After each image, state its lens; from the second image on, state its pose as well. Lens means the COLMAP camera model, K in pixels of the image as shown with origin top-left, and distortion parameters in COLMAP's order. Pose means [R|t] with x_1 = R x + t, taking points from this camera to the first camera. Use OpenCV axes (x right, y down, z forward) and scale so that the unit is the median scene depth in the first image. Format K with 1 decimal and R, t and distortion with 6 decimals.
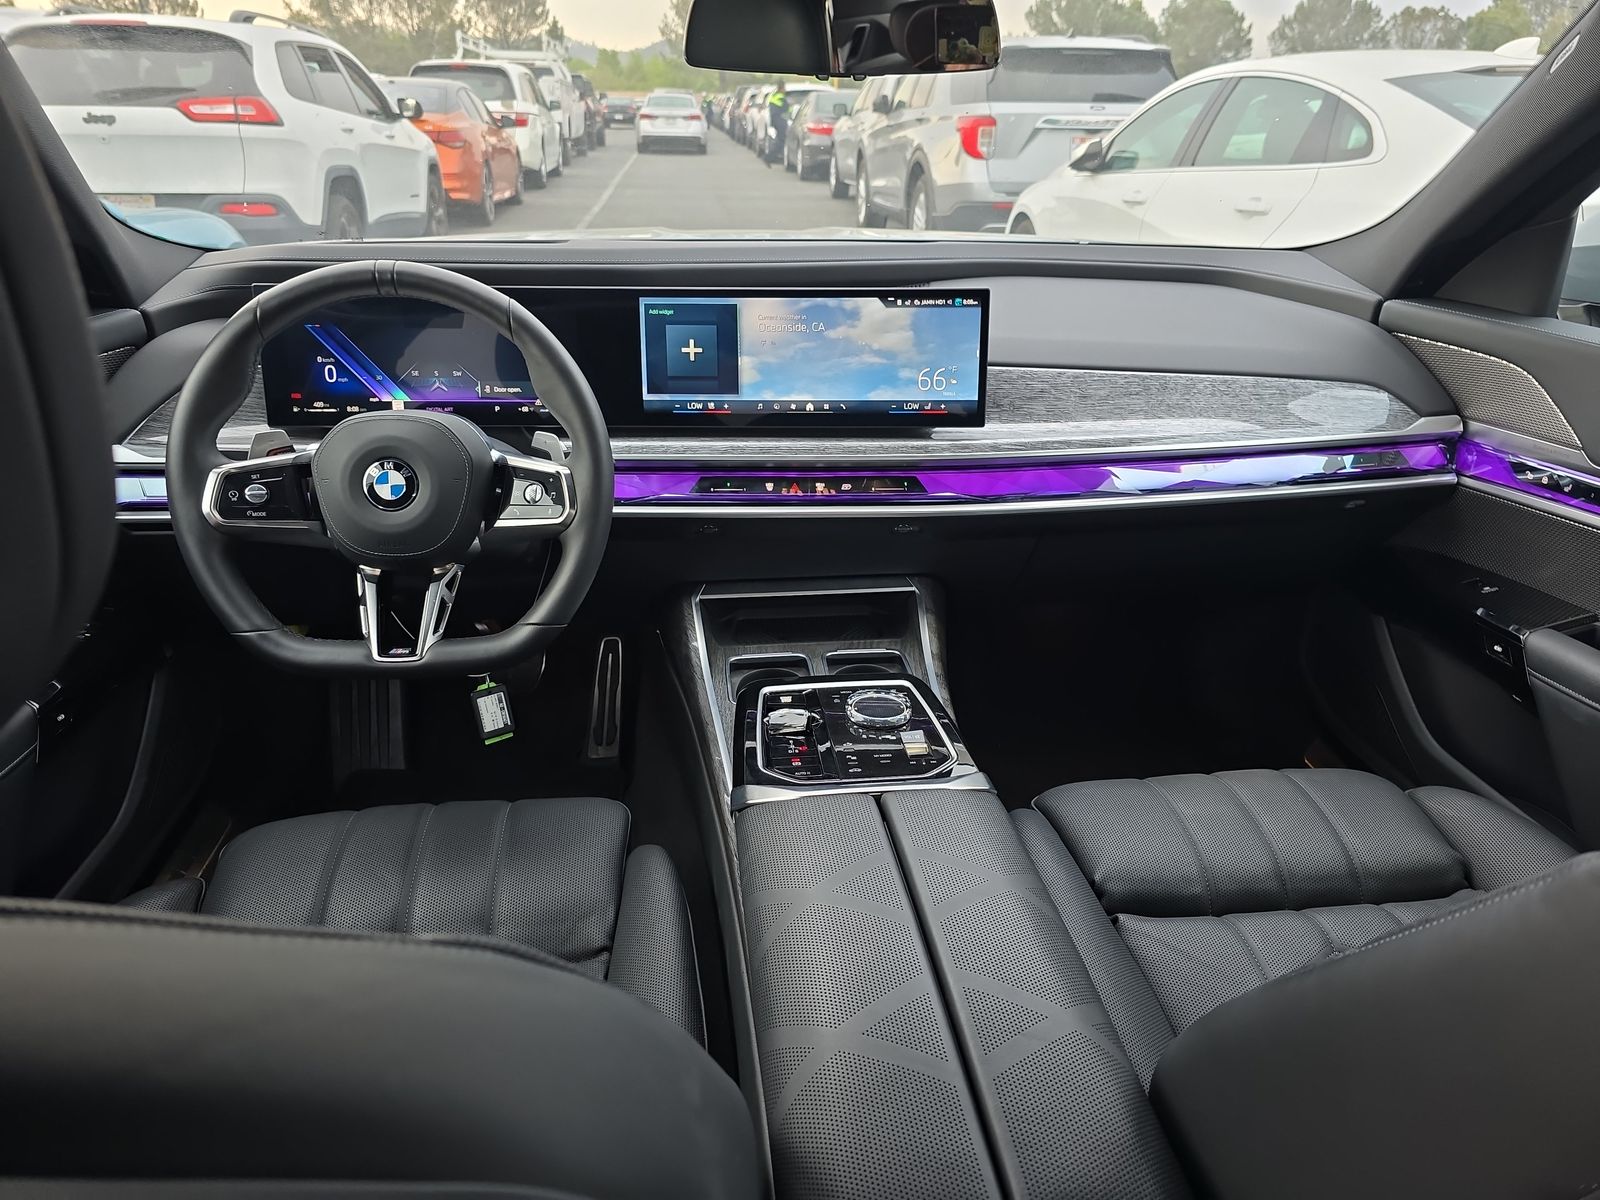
lens RADIAL K [[1112.3, 0, 797.8], [0, 1112.3, 613.7], [0, 0, 1]] dist [0.036005, -0.025929]
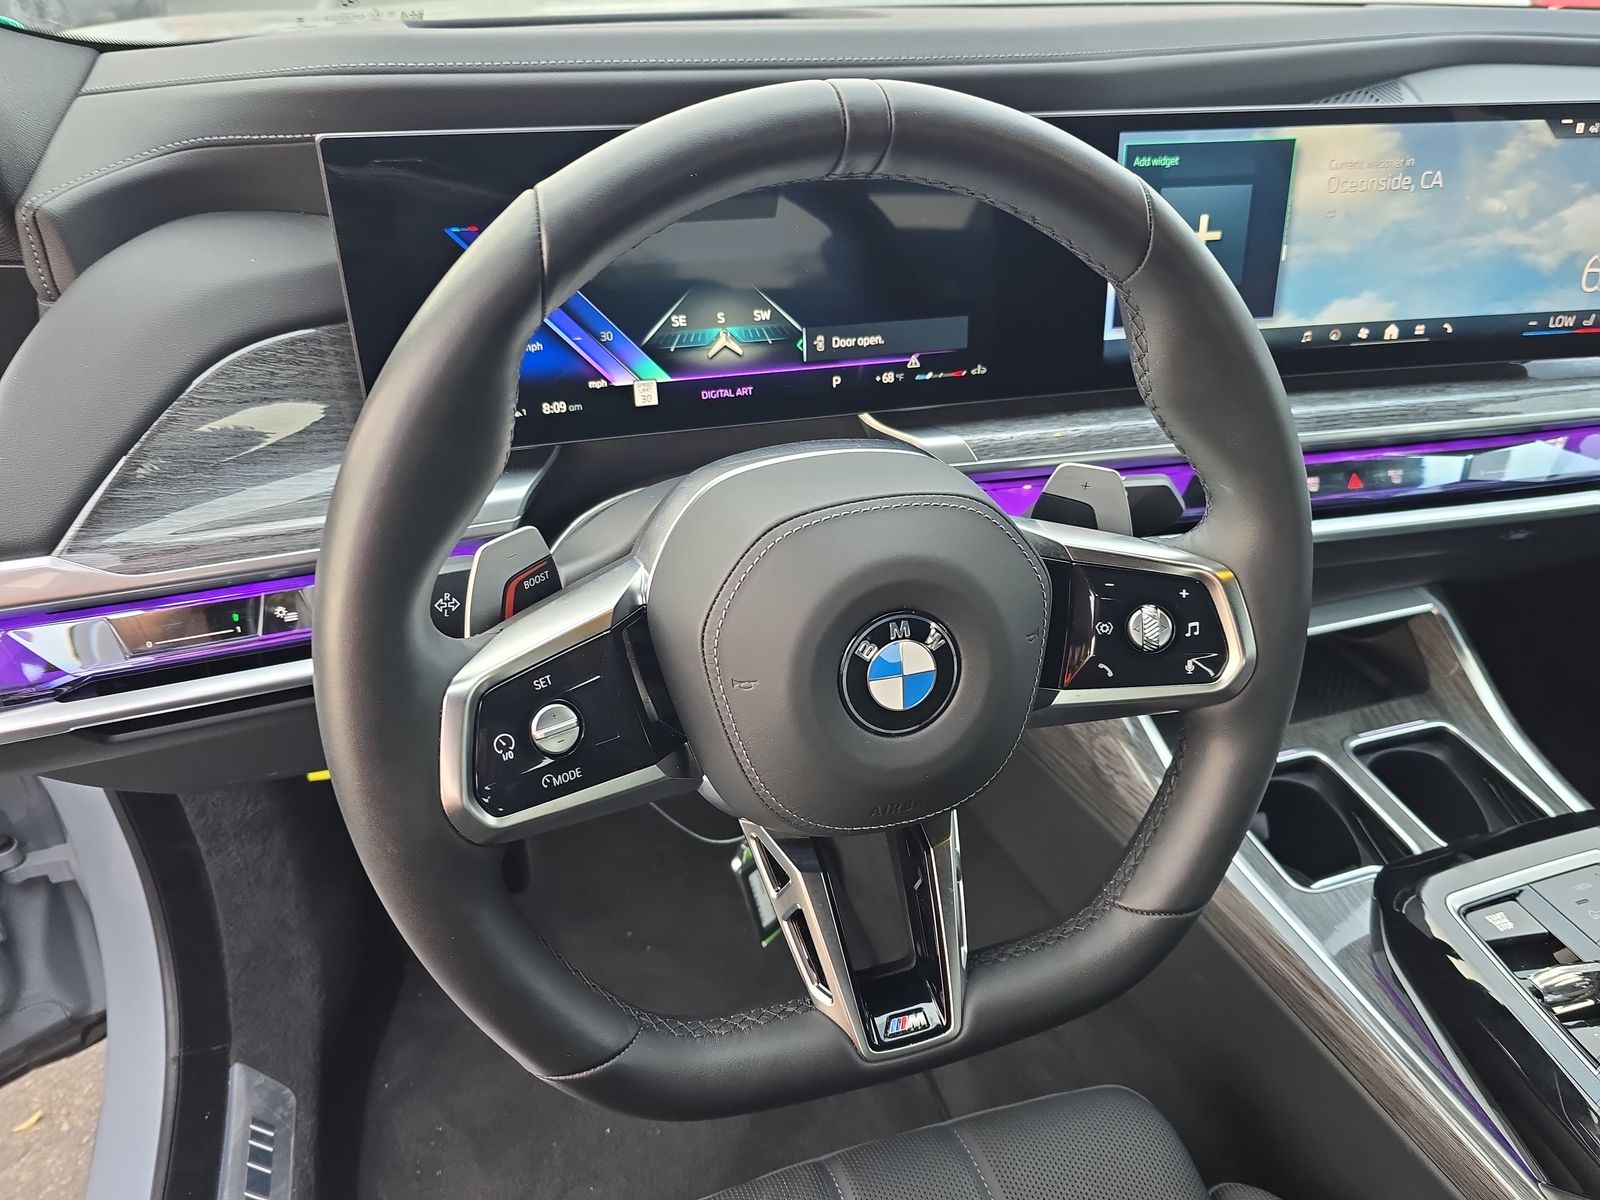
lens RADIAL K [[1112.3, 0, 787.8], [0, 1112.3, 605.8], [0, 0, 1]] dist [0.036005, -0.025929]
pose [[0.978974, -0.104819, 0.174995, -0.390395], [0.072712, 0.980840, 0.180734, -0.178128], [-0.190586, -0.164210, 0.967839, 0.514720]]
